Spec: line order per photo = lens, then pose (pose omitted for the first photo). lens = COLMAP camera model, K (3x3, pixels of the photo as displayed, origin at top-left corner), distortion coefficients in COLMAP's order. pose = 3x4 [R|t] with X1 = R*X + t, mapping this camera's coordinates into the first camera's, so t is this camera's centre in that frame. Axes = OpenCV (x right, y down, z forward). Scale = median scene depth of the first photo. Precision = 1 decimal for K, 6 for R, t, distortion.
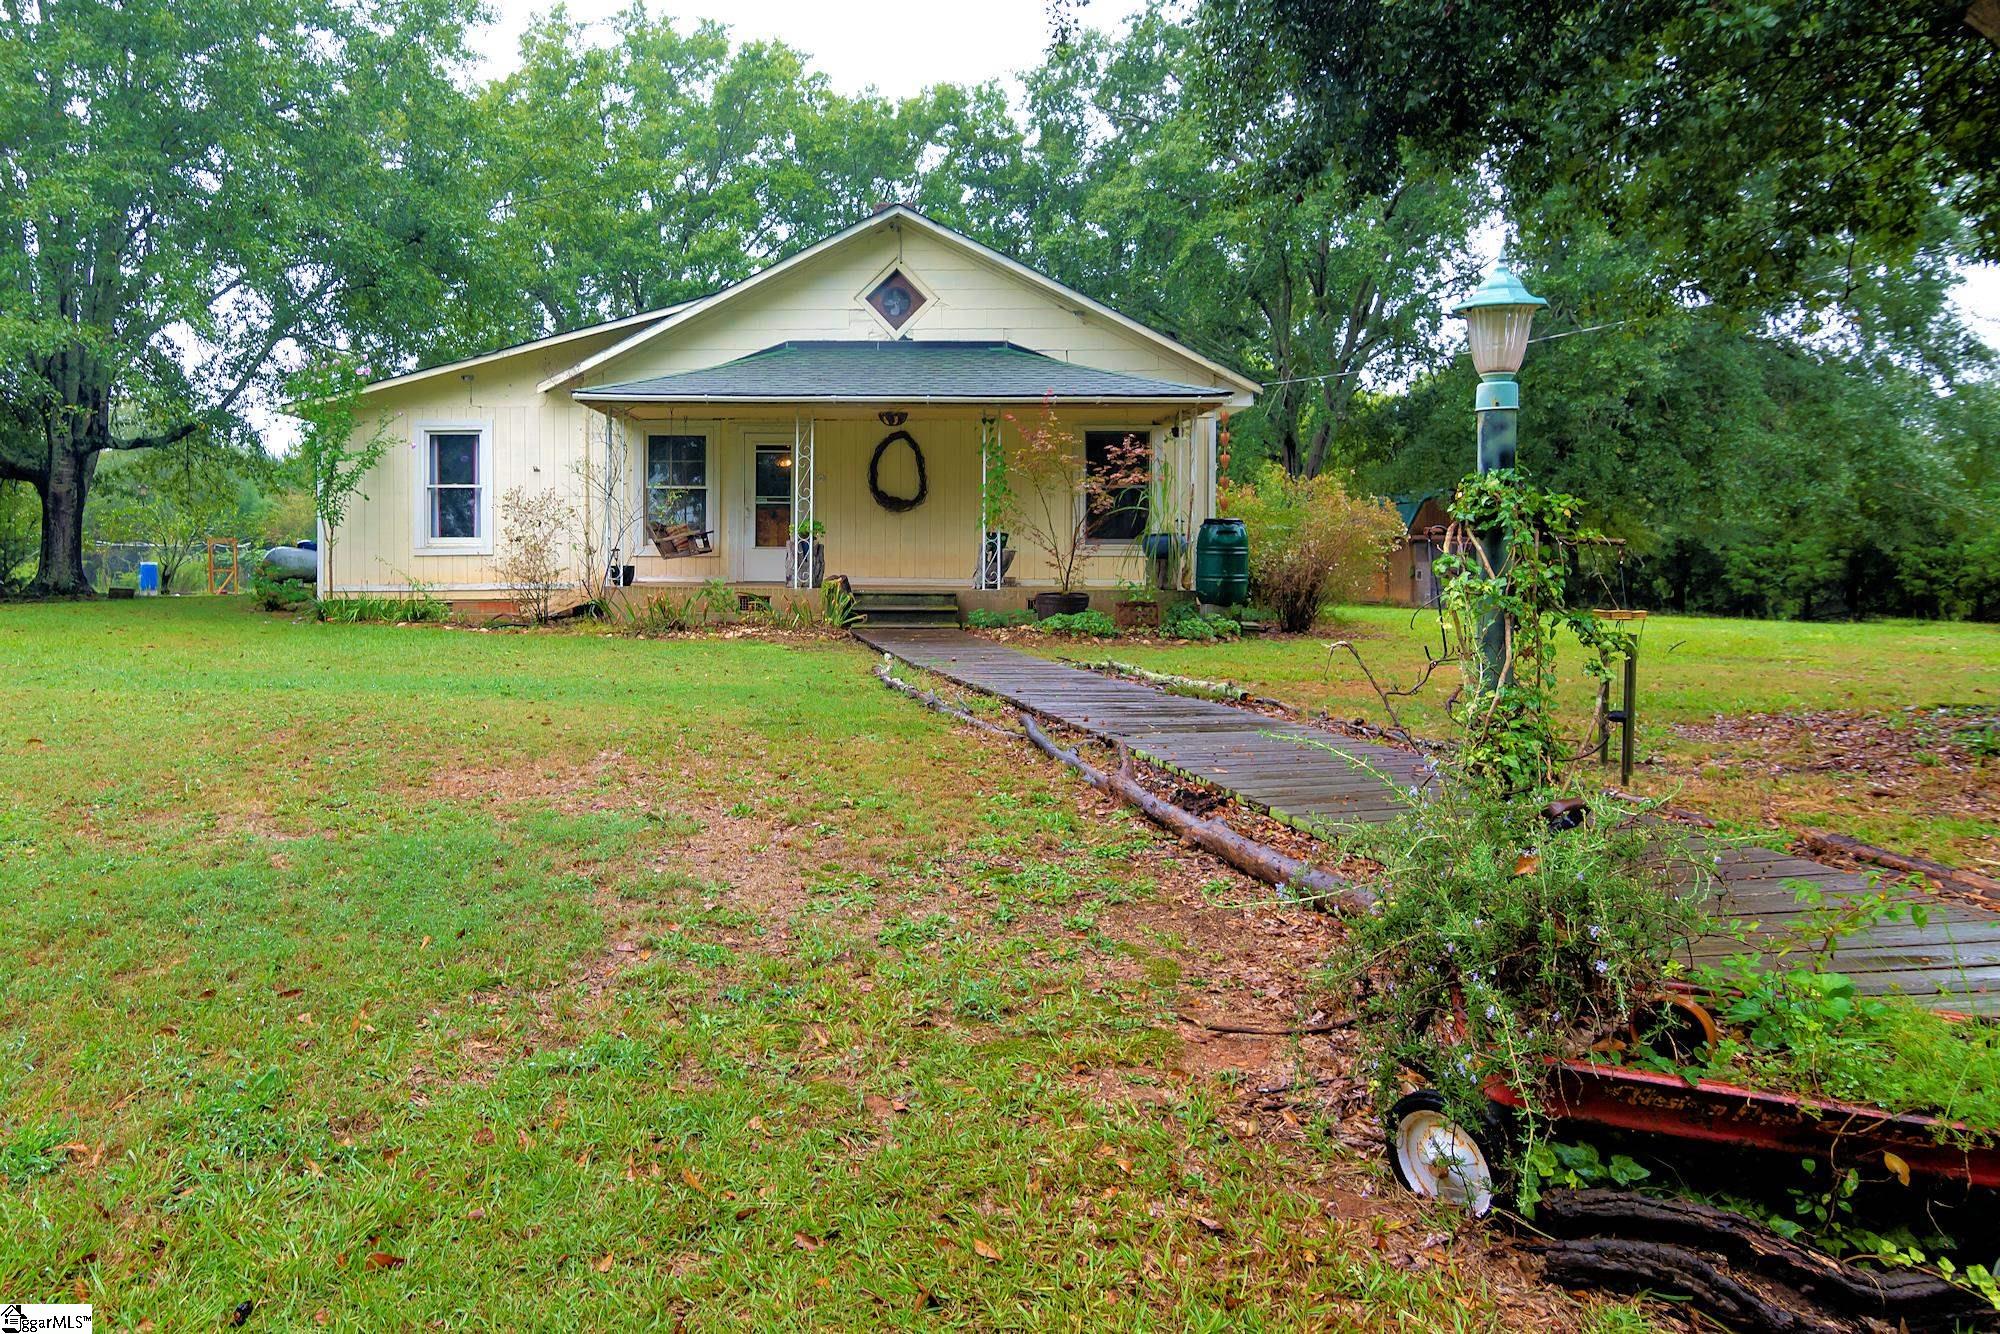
lens RADIAL K [[1127.4, 0, 997.4], [0, 1127.4, 652.6], [0, 0, 1]] dist [-0.019022, -0.000410]
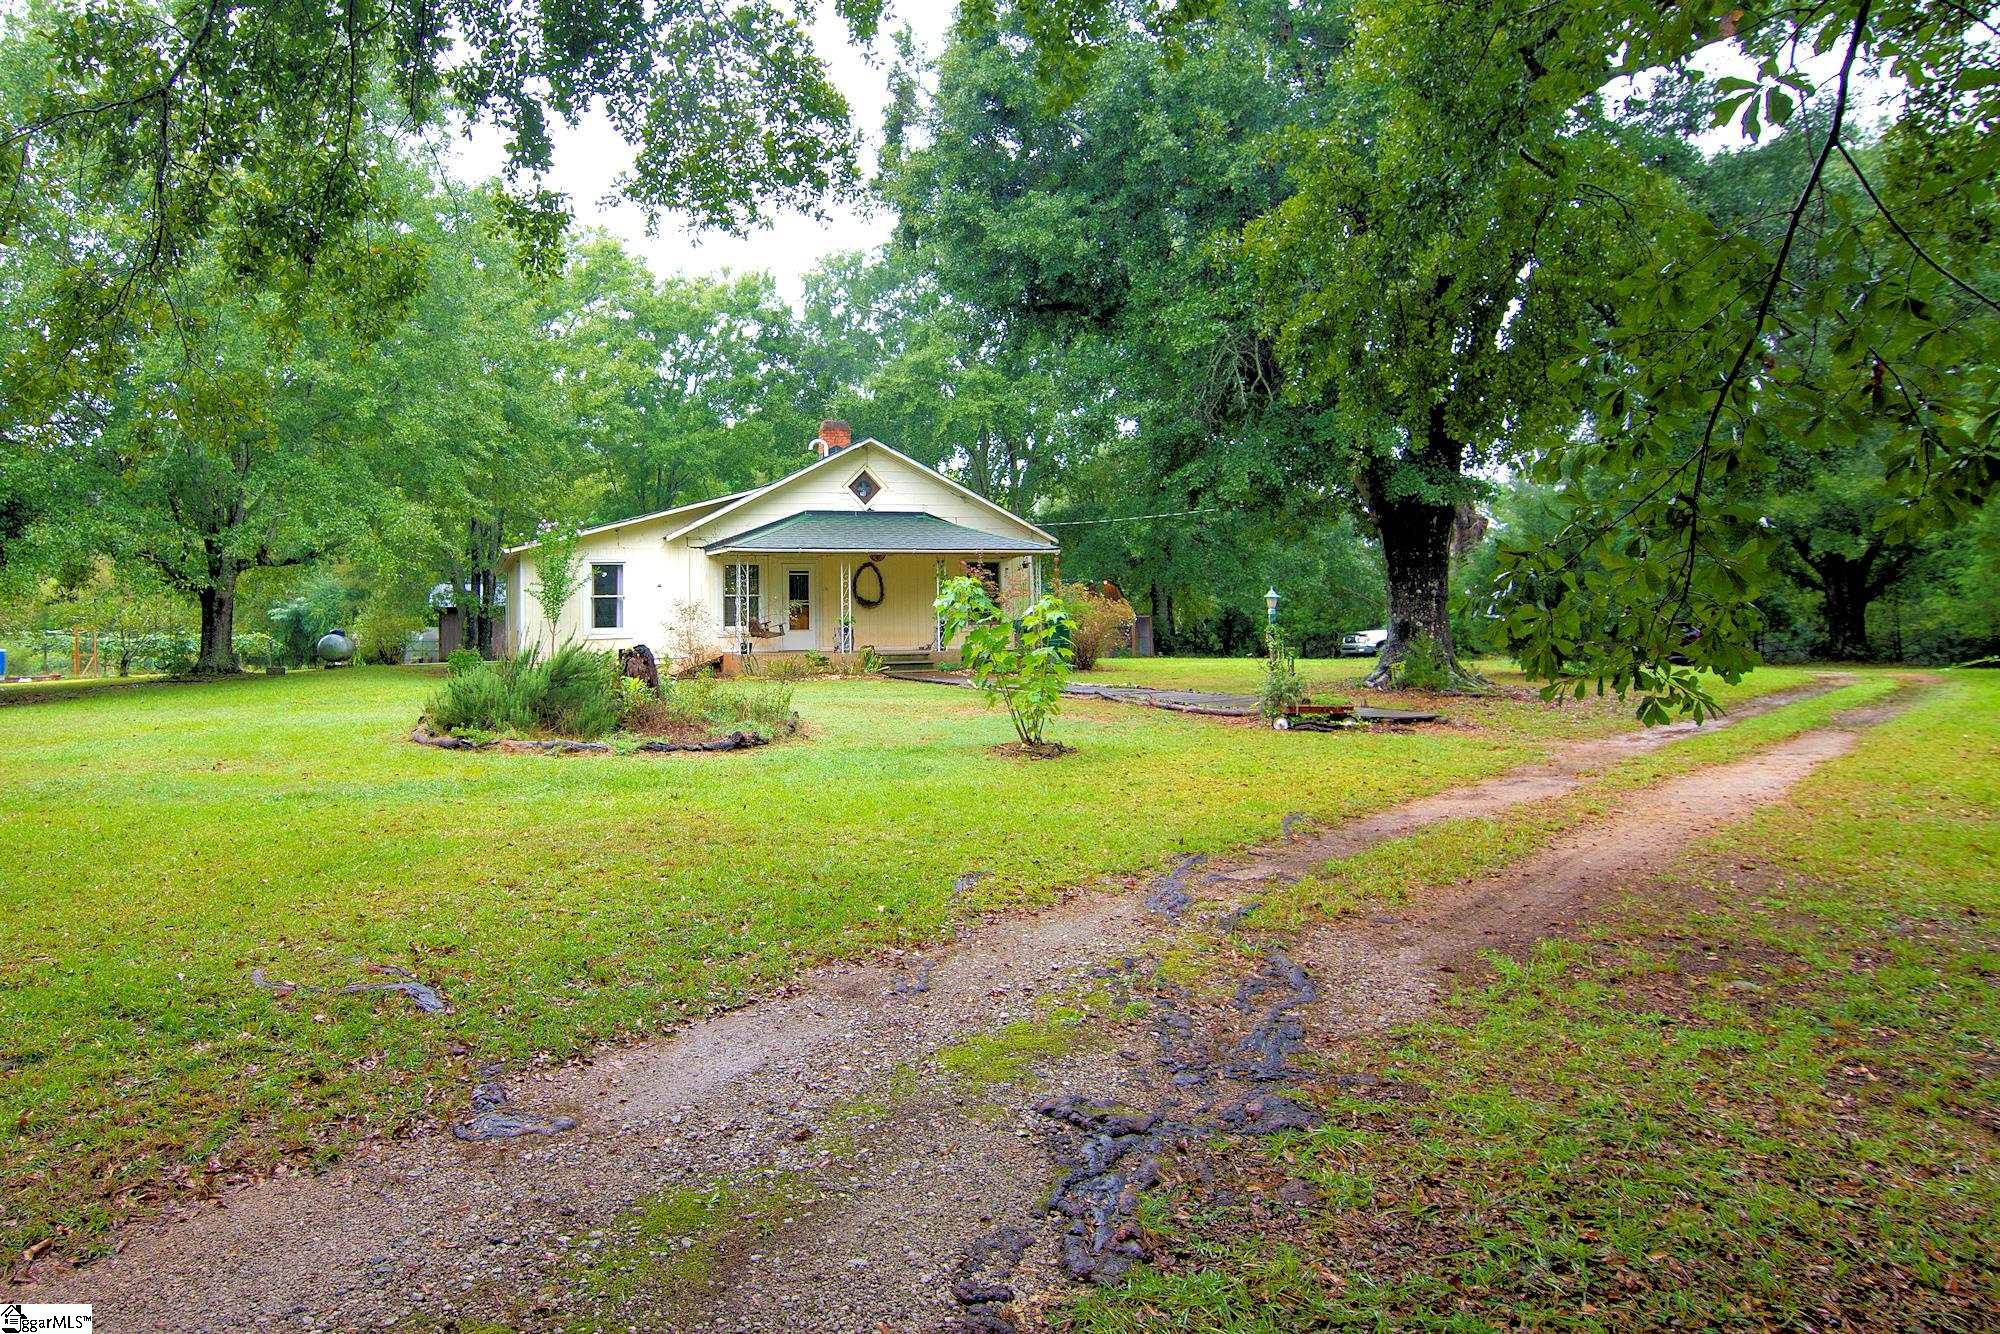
lens RADIAL K [[1127.4, 0, 998.9], [0, 1127.4, 671.3], [0, 0, 1]] dist [-0.019022, -0.000410]
pose [[0.933091, -0.033753, 0.358054, -0.531776], [0.048675, 0.998278, -0.032742, 0.039472], [-0.356332, 0.047979, 0.933127, -0.699811]]
